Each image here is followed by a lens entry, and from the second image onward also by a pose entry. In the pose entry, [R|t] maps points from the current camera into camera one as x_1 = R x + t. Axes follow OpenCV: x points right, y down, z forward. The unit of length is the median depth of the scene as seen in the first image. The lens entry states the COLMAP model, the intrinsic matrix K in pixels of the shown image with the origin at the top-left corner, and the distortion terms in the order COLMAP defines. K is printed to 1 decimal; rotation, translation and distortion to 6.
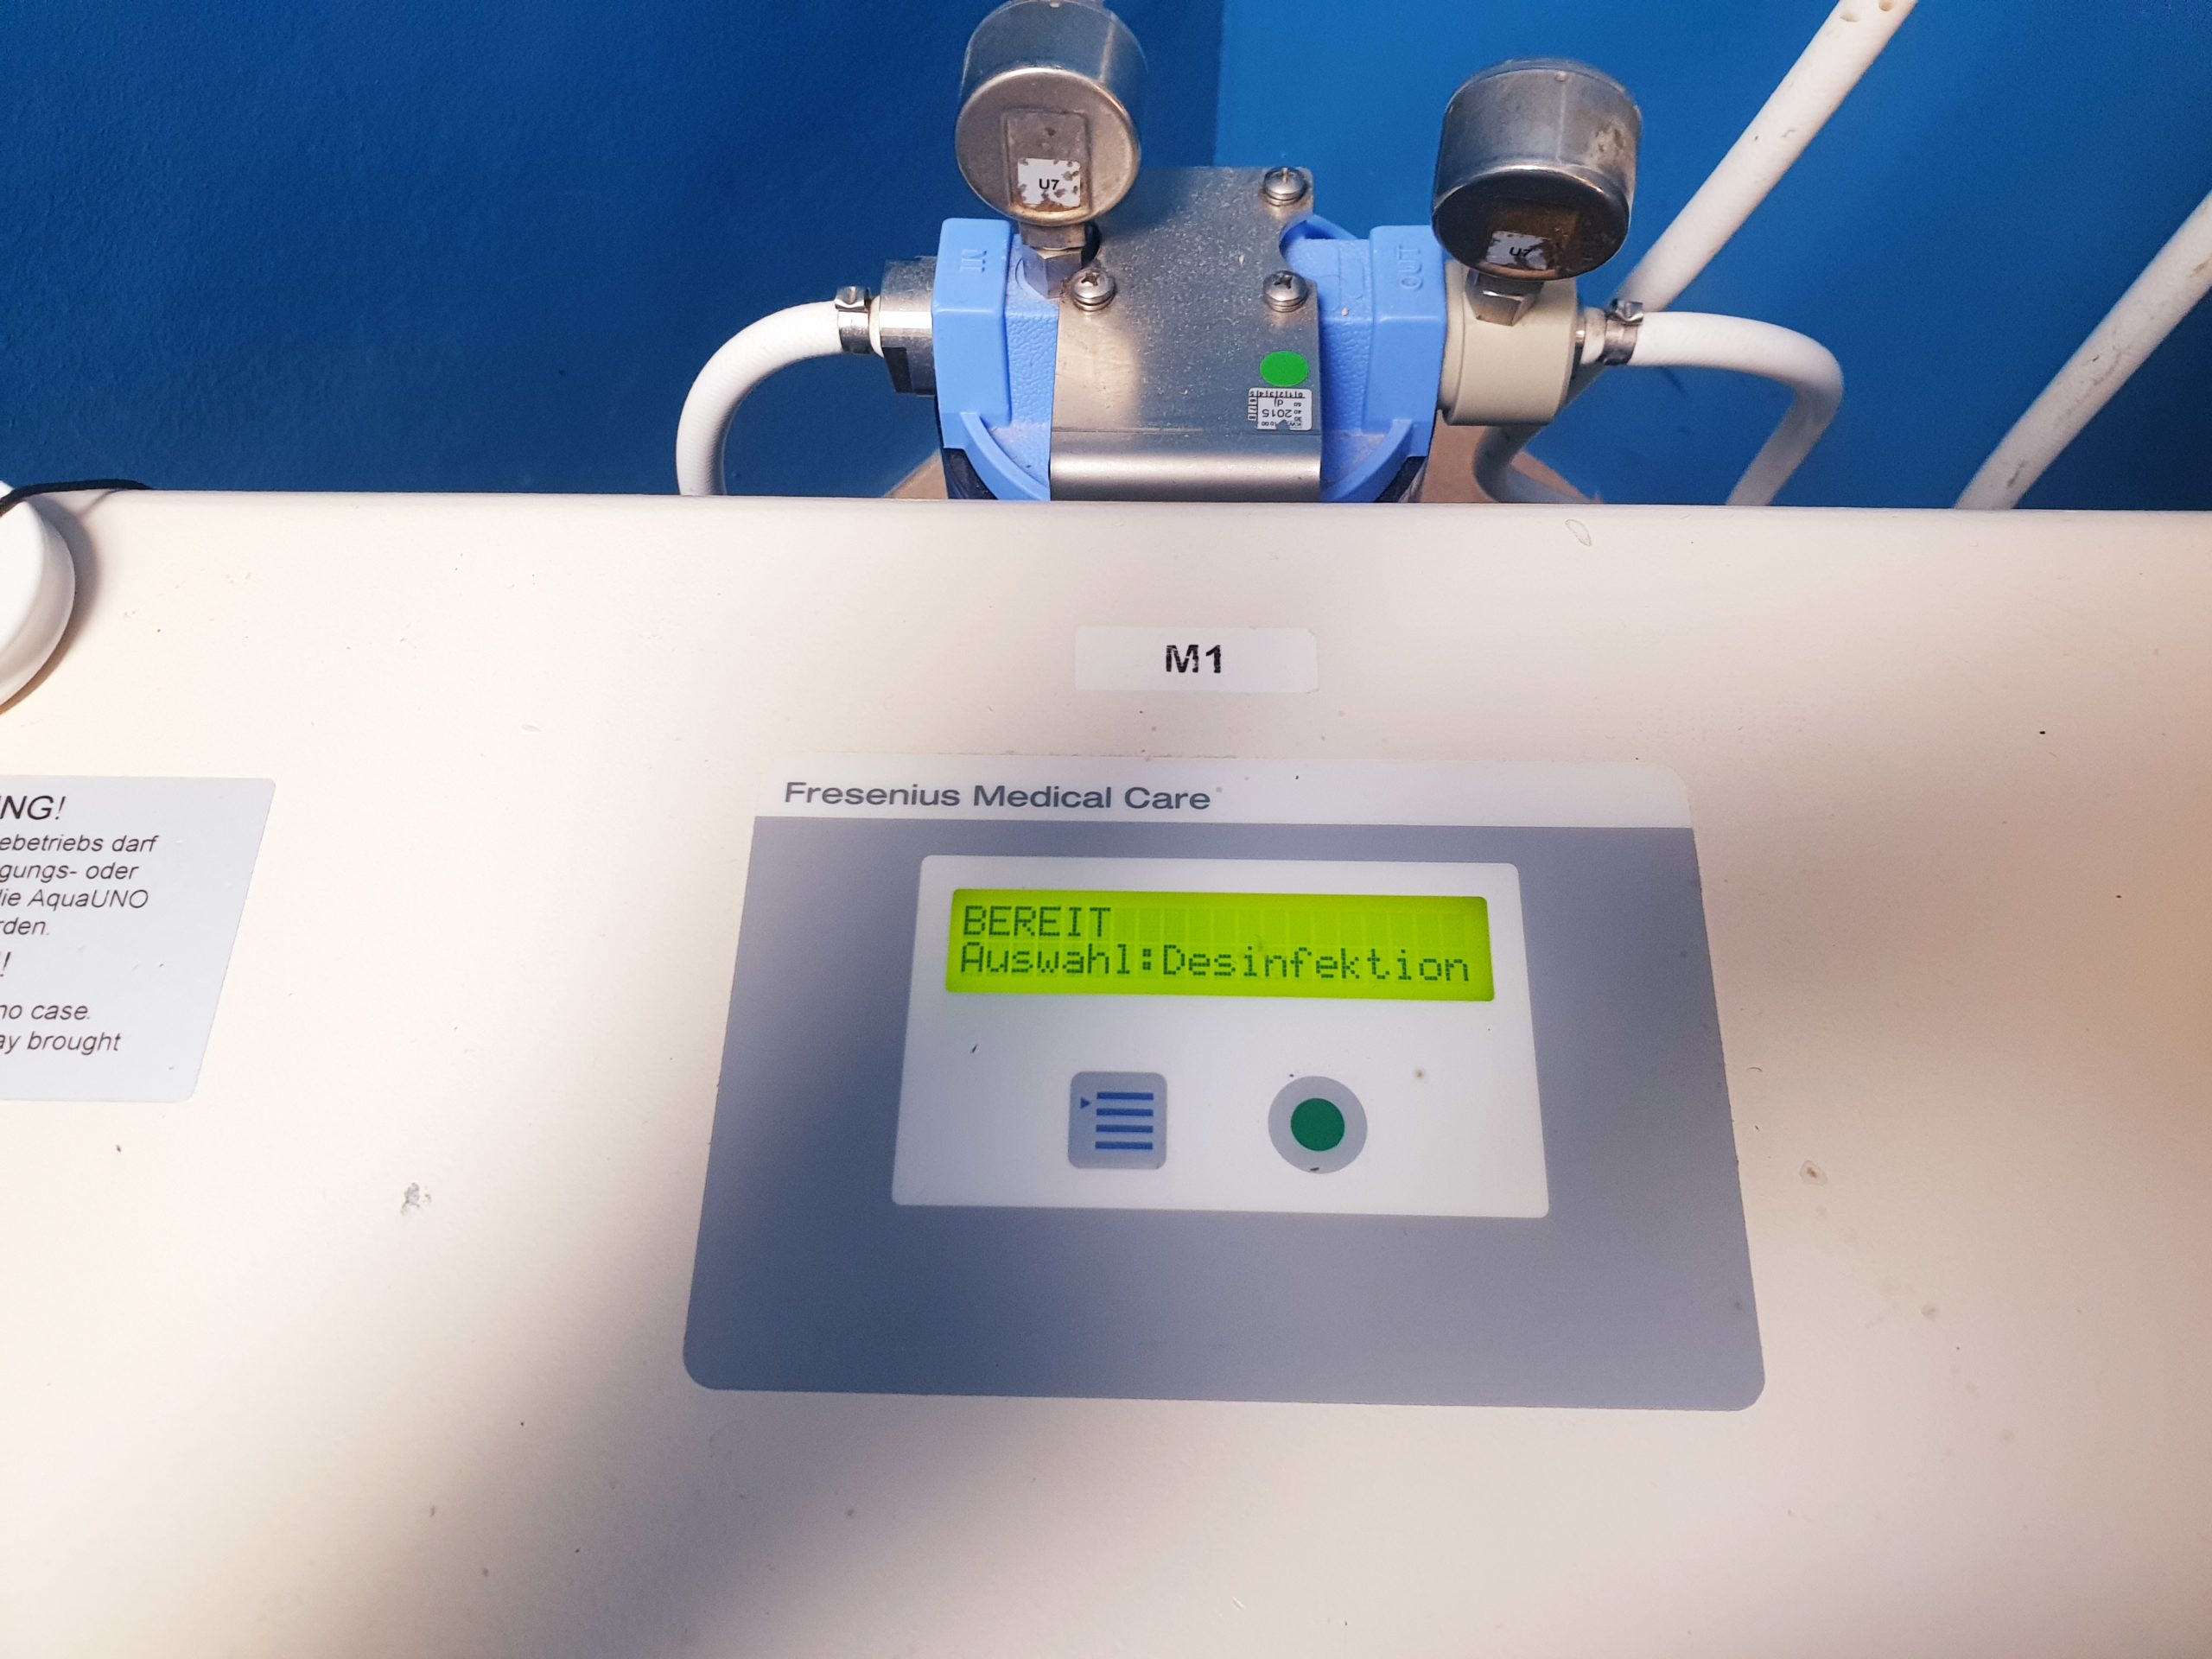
lens RADIAL K [[1846.2, 0, 1106.0], [0, 1846.2, 829.5], [0, 0, 1]] dist [0.039129, -0.008152]
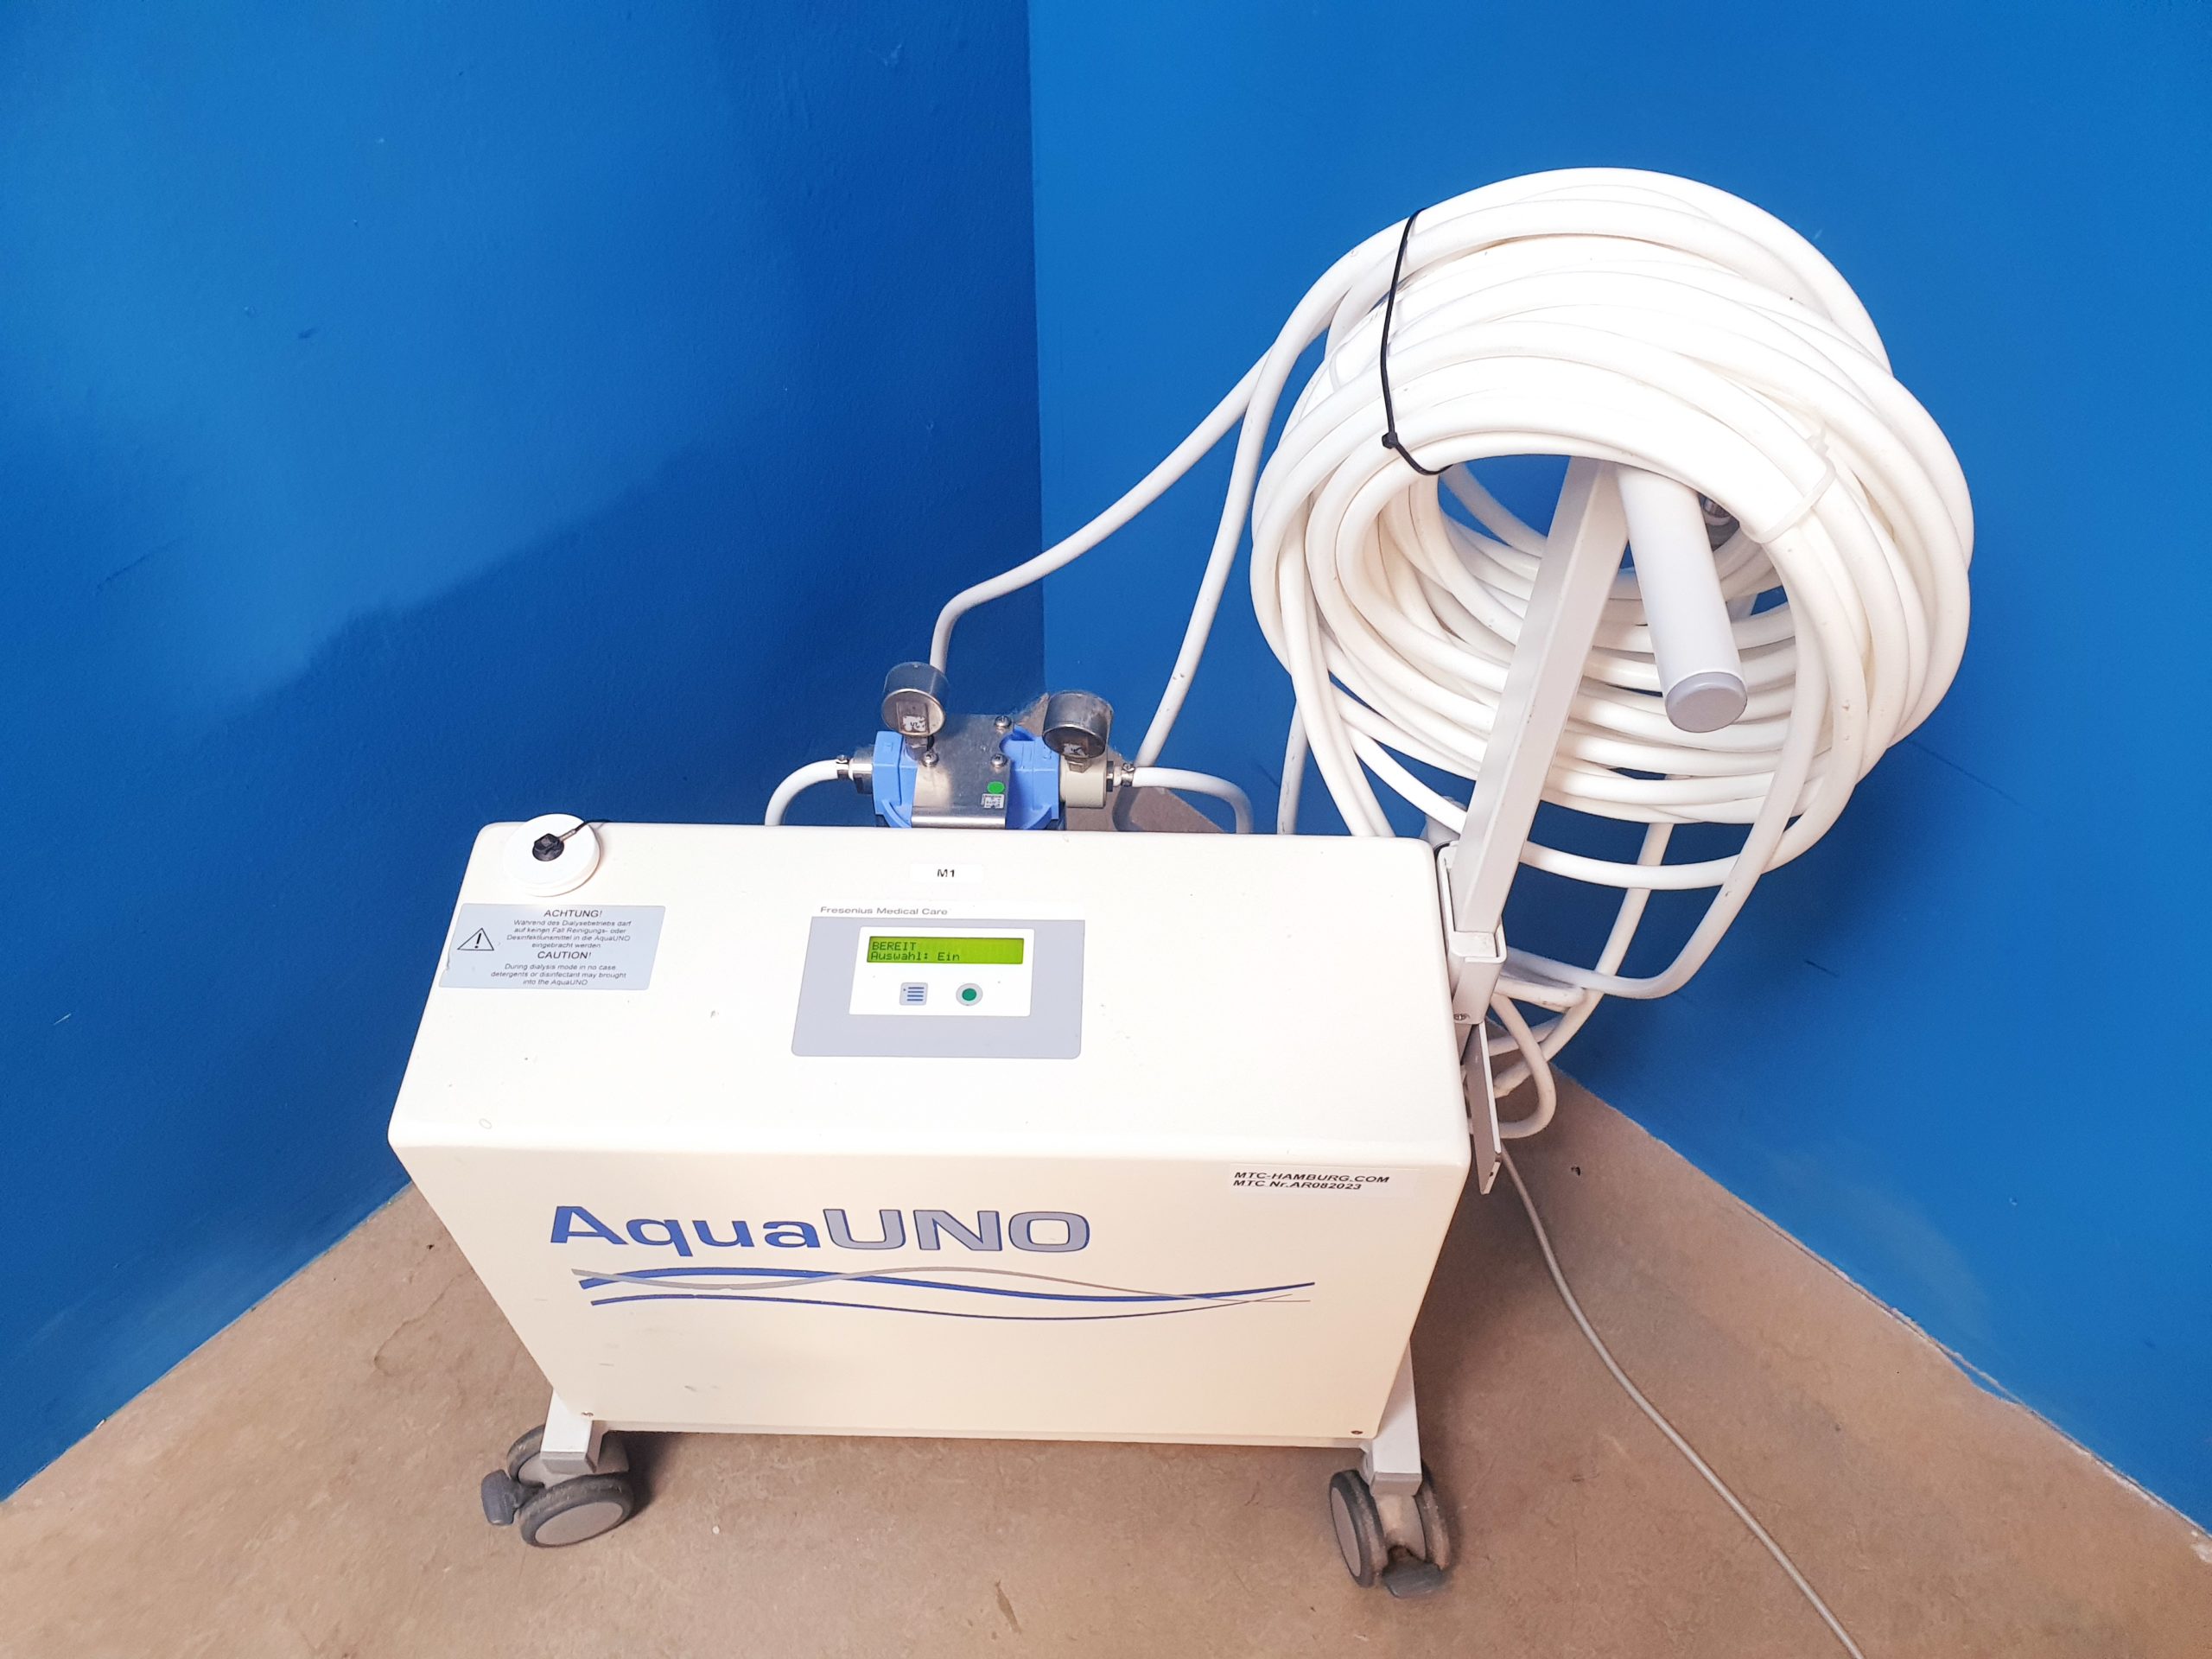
lens RADIAL K [[1846.2, 0, 1106.0], [0, 1846.2, 829.5], [0, 0, 1]] dist [0.039129, -0.008152]
pose [[0.999630, 0.011367, 0.024712, 0.193430], [-0.005885, 0.977365, -0.211478, 0.405939], [-0.026556, 0.211254, 0.977070, -1.729336]]
